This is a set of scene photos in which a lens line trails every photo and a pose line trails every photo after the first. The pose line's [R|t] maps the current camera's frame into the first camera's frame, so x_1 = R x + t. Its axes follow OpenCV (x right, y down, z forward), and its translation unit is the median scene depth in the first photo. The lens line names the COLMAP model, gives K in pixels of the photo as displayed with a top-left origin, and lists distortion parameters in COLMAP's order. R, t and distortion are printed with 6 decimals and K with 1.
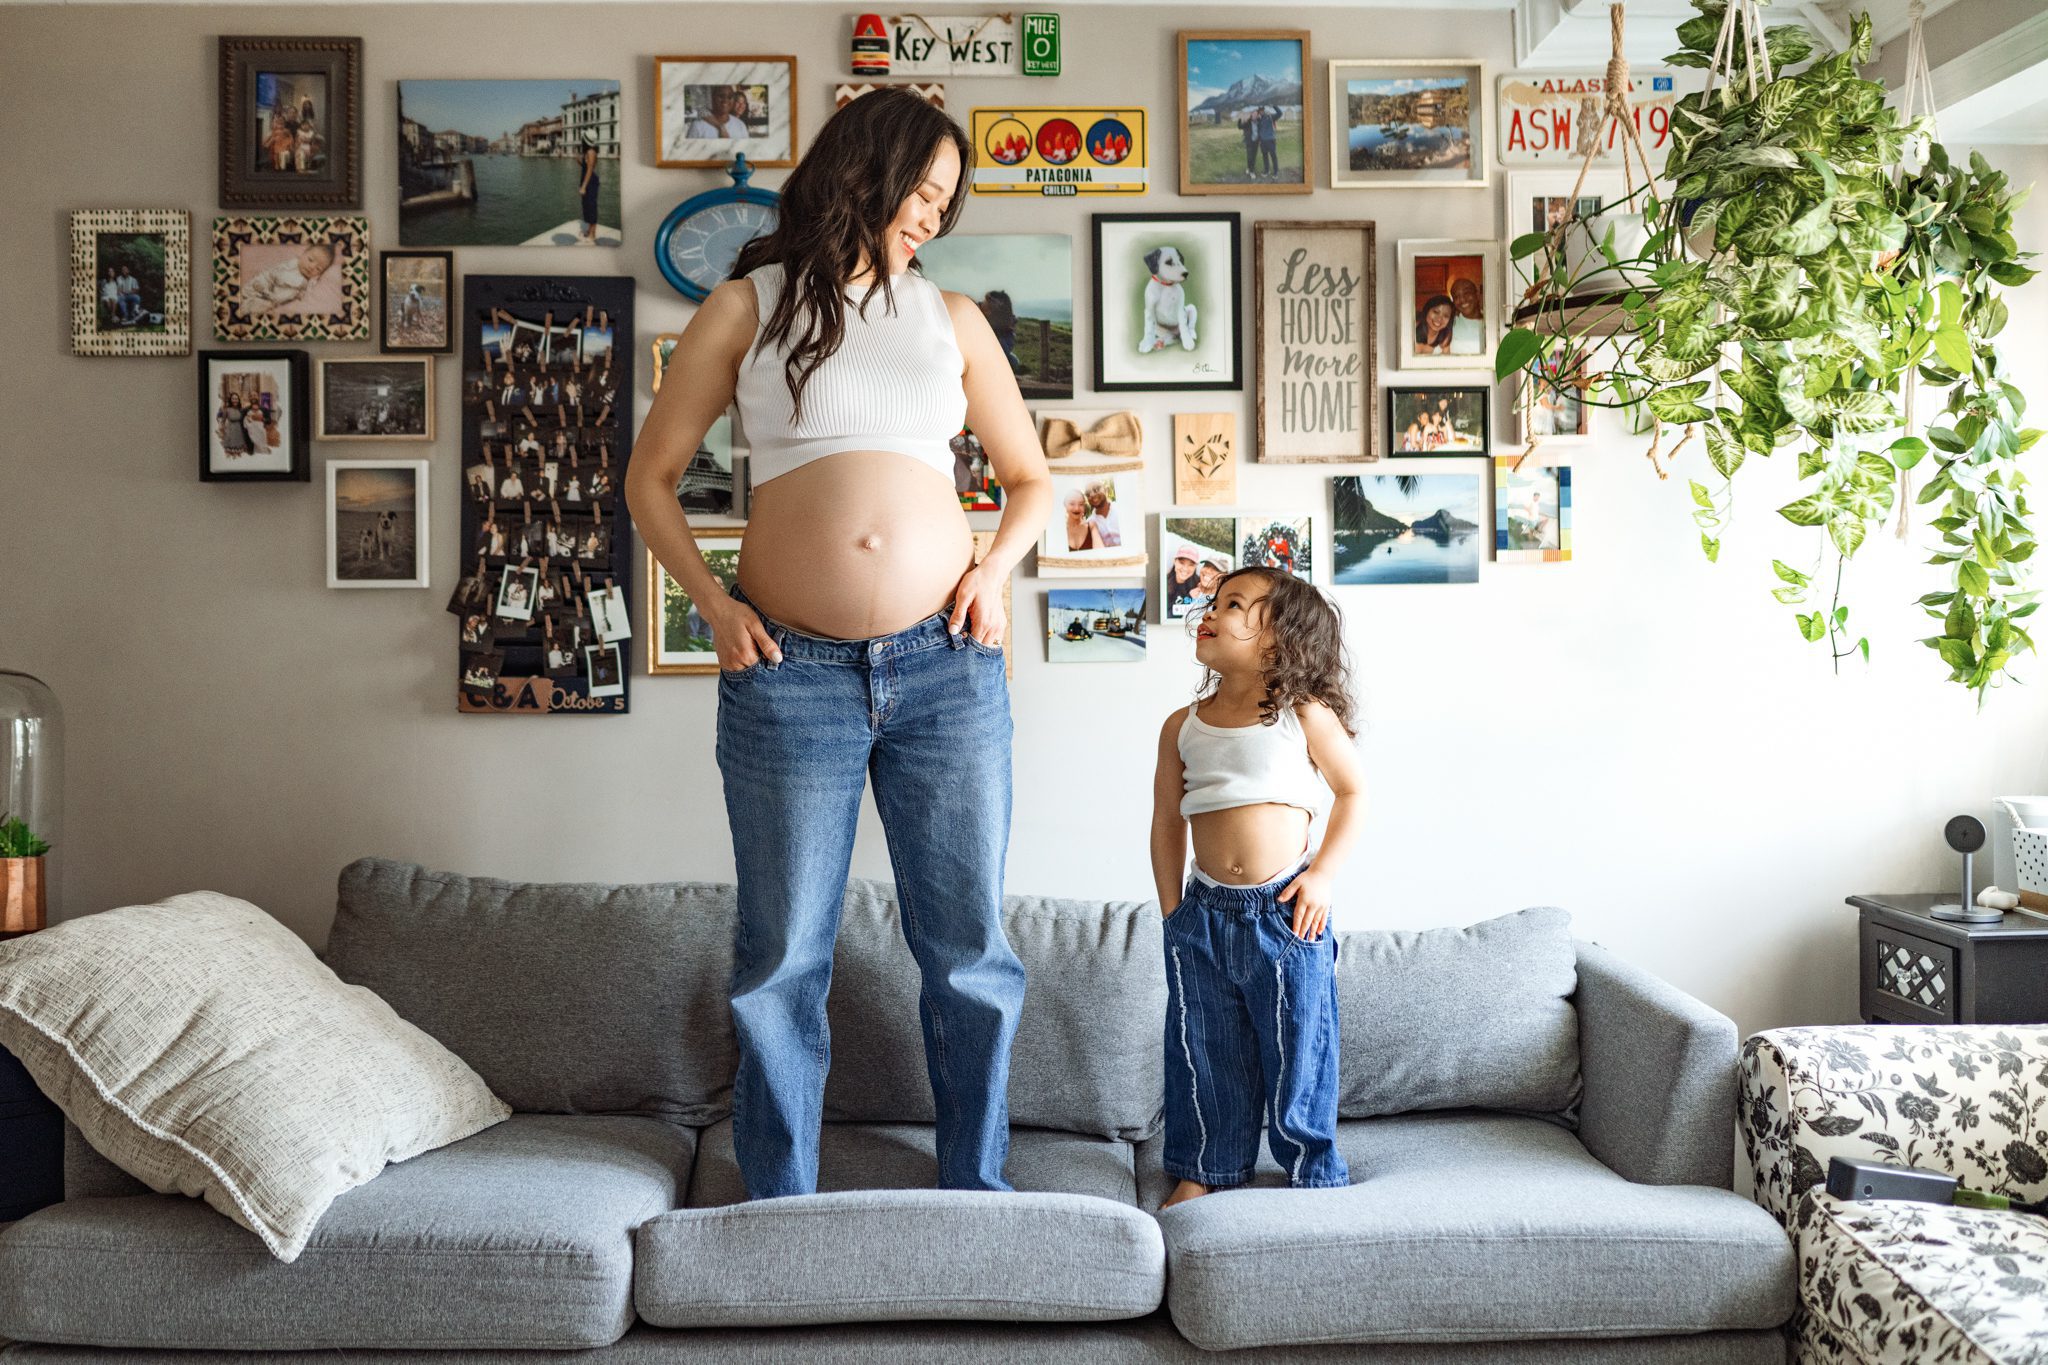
lens RADIAL K [[2144.0, 0, 1028.9], [0, 2144.0, 573.0], [0, 0, 1]] dist [0.009856, 0.000000]
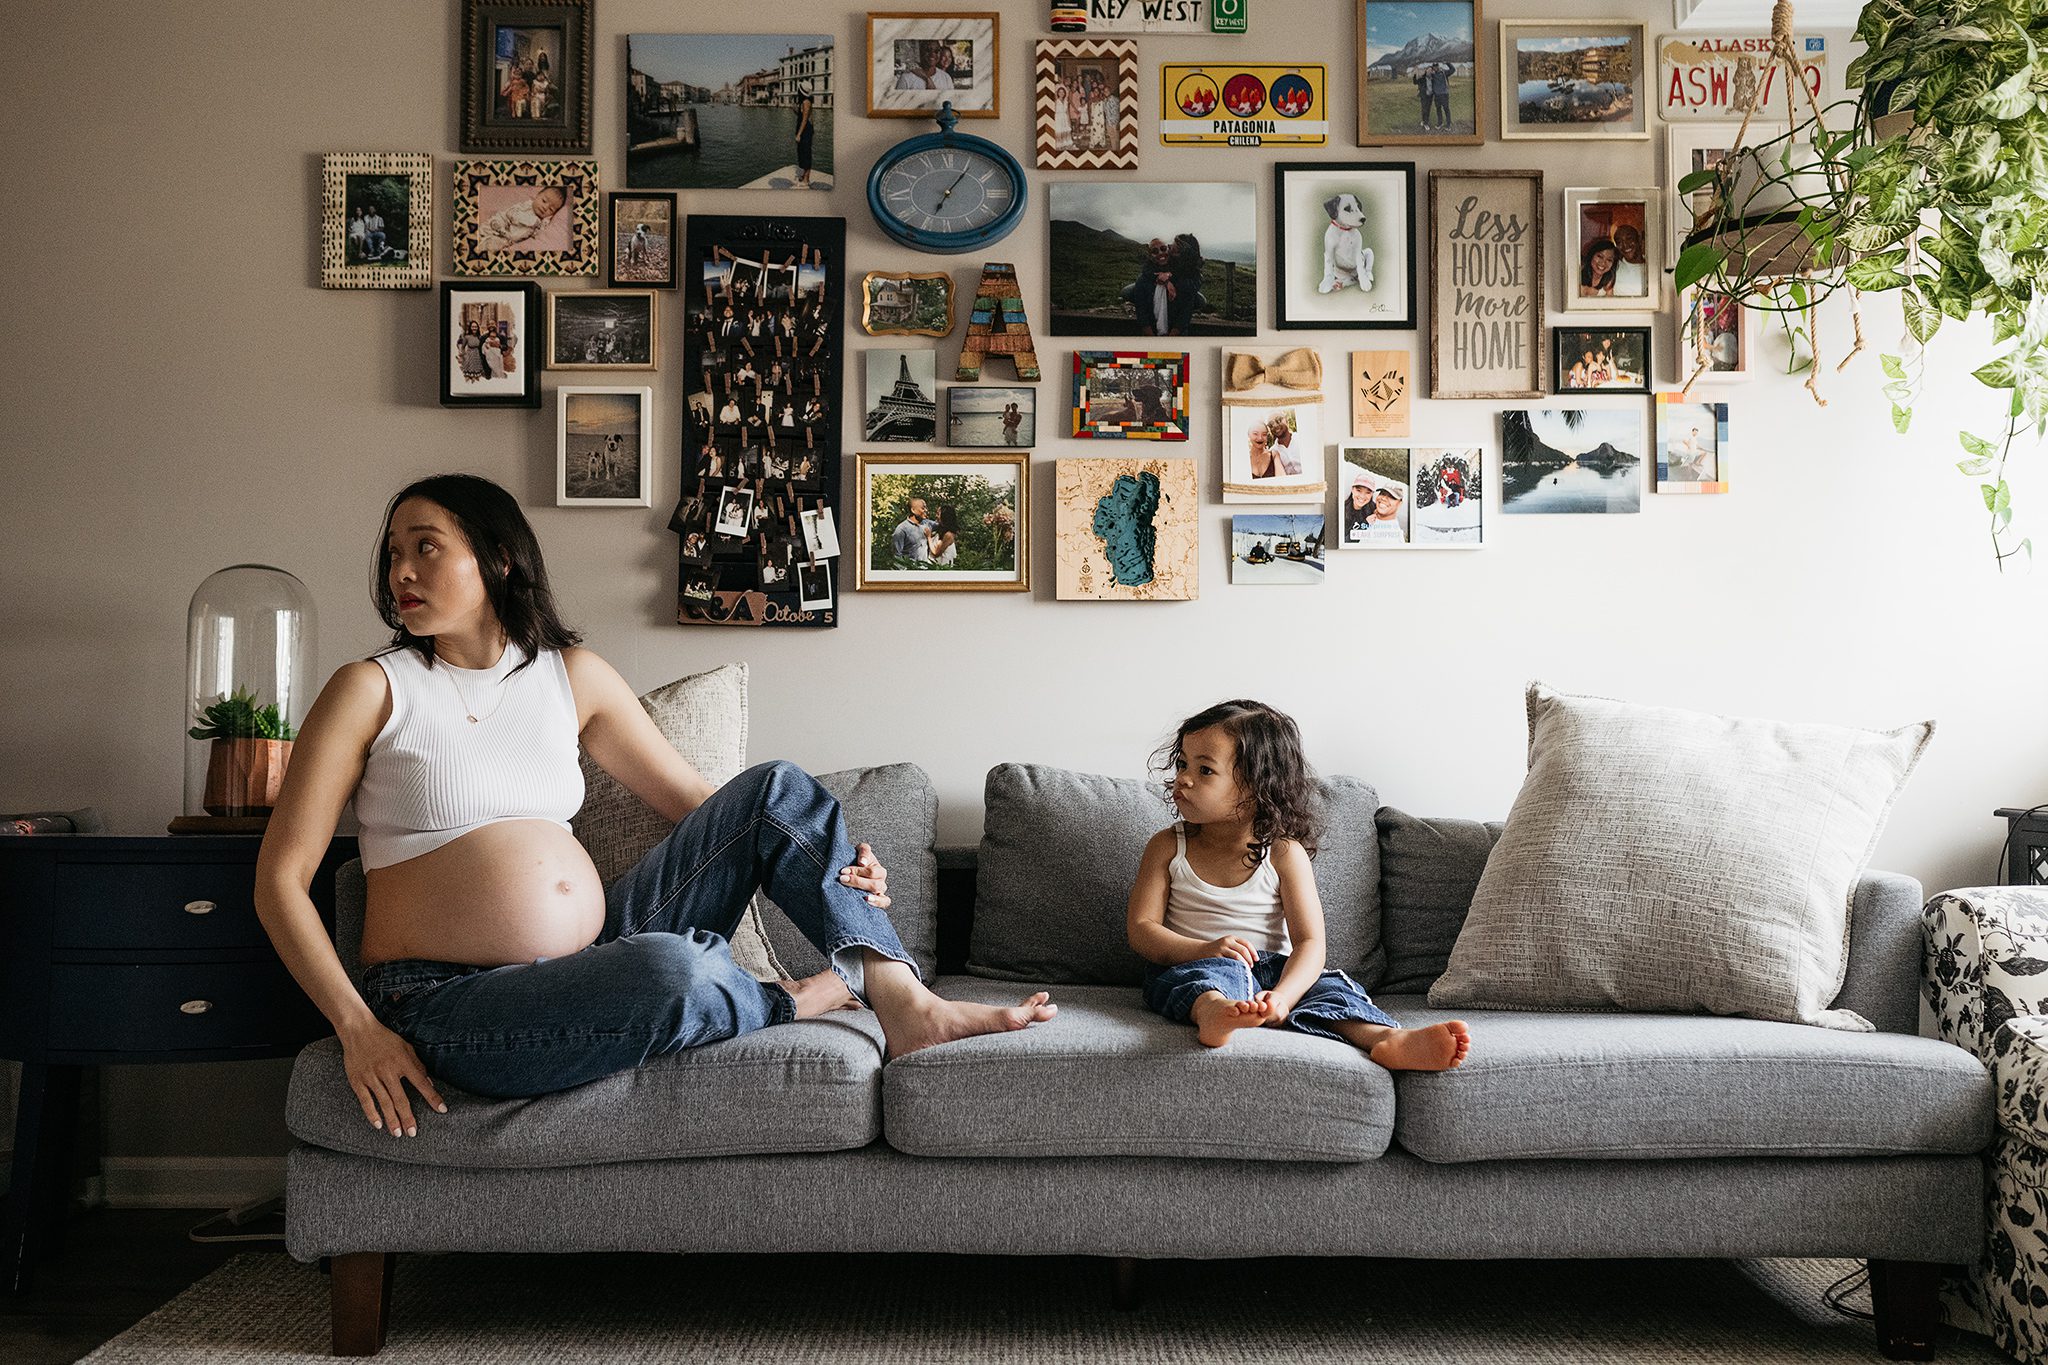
lens RADIAL K [[2007.6, 0, 1045.6], [0, 2007.6, 676.3], [0, 0, 1]] dist [0.008675, 0.000000]
pose [[0.999854, 0.007151, -0.015526, -0.067771], [-0.007471, 0.999759, -0.020642, 0.109405], [0.015375, 0.020755, 0.999666, 0.008954]]
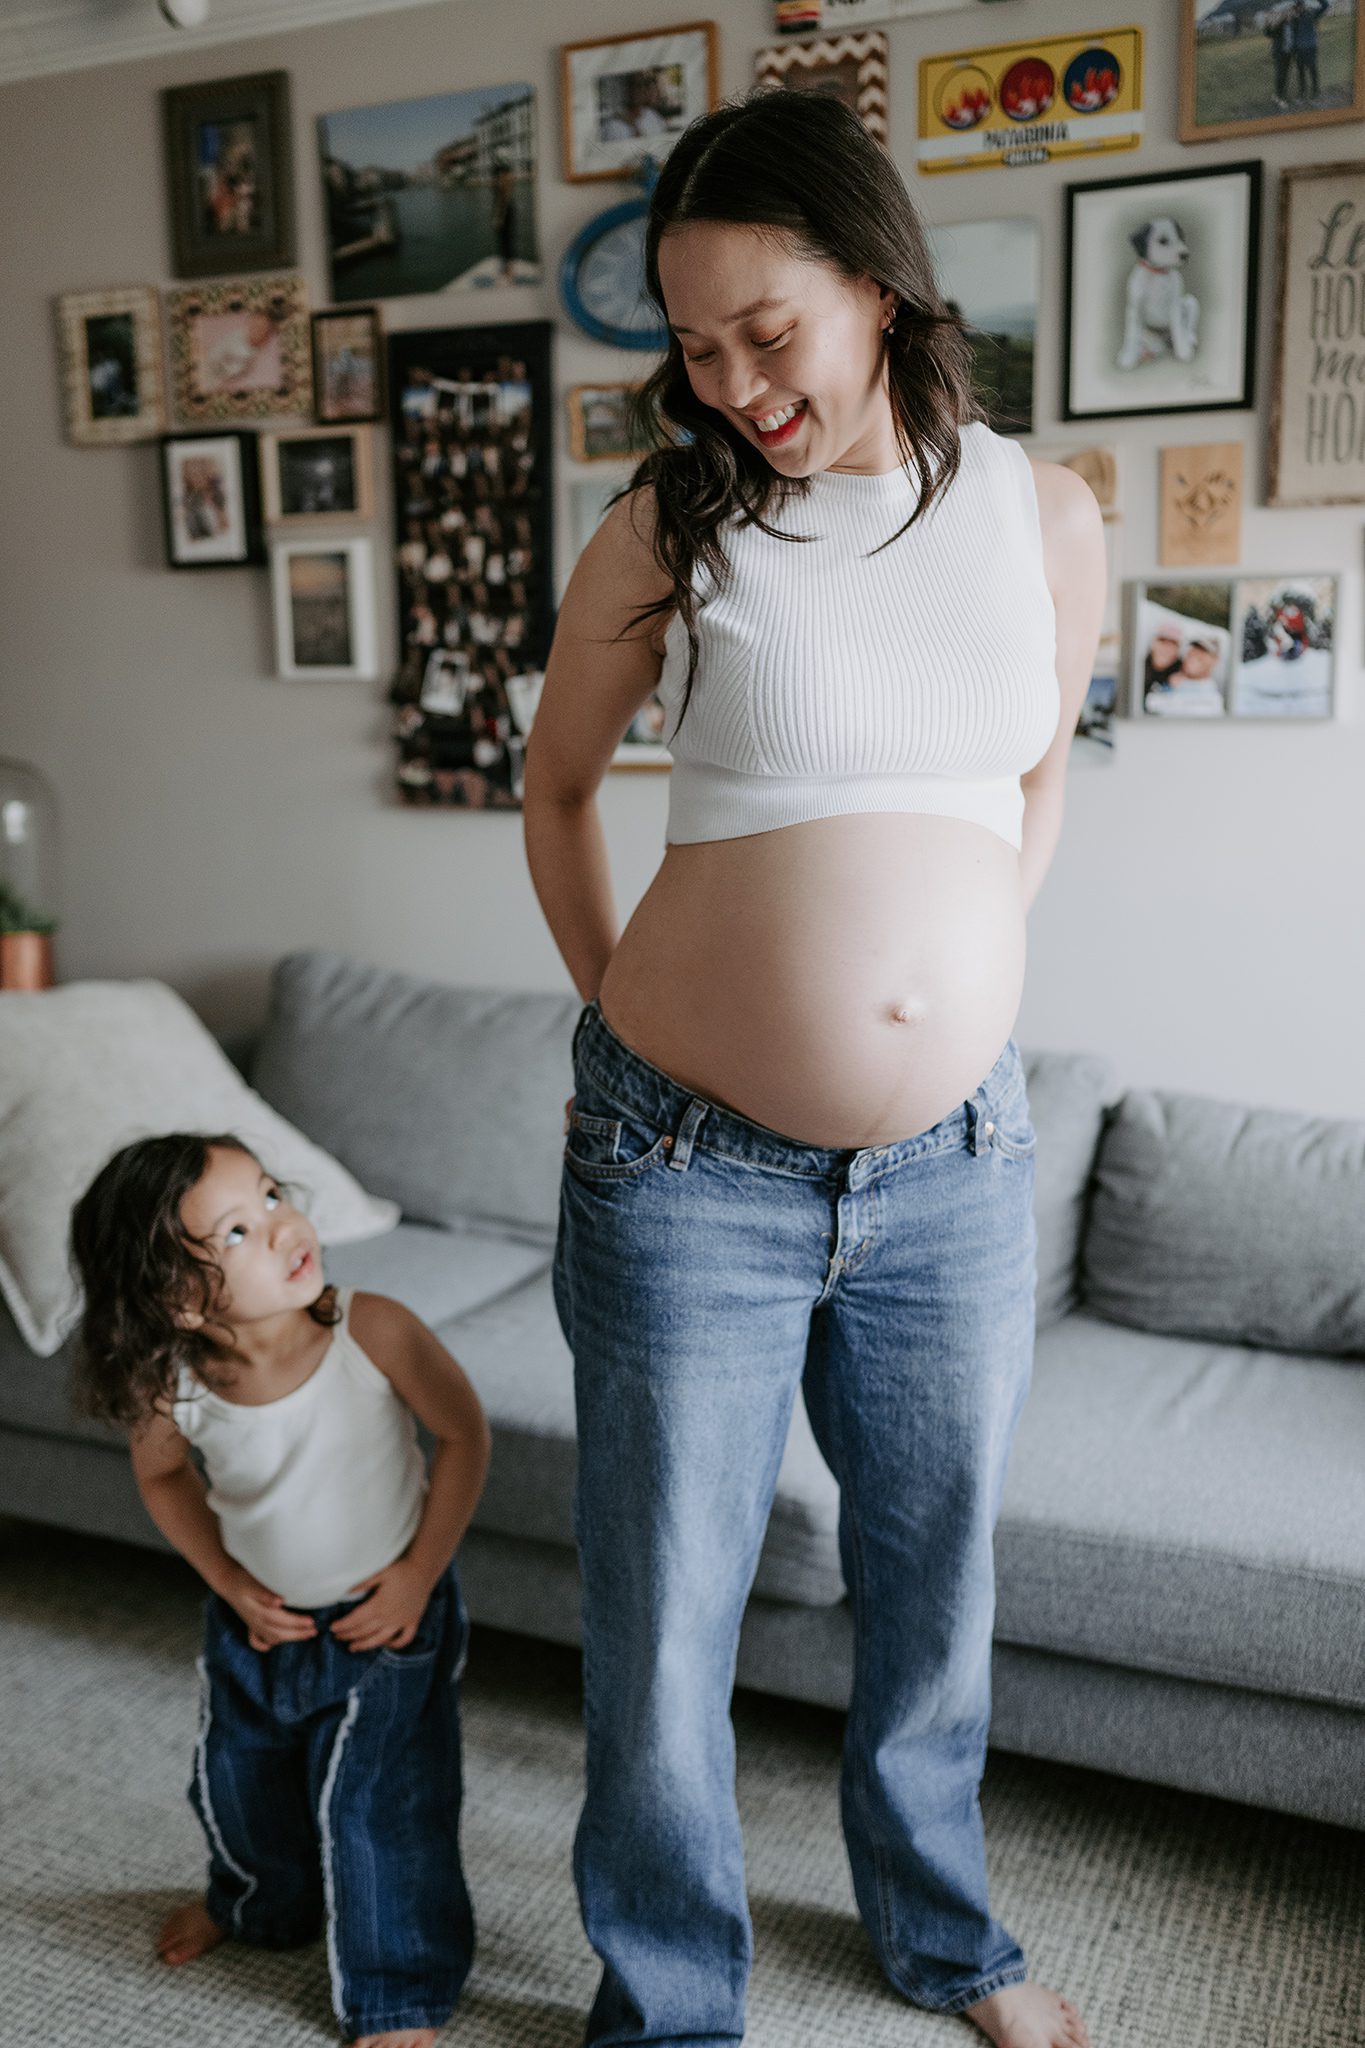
lens RADIAL K [[2007.6, 0, 657.0], [0, 2007.6, 1039.0], [0, 0, 1]] dist [0.008675, 0.000000]
pose [[0.887275, 0.080297, -0.454197, 0.256530], [0.016917, 0.978402, 0.206018, -0.017579], [0.460930, -0.190478, 0.866753, 0.245077]]
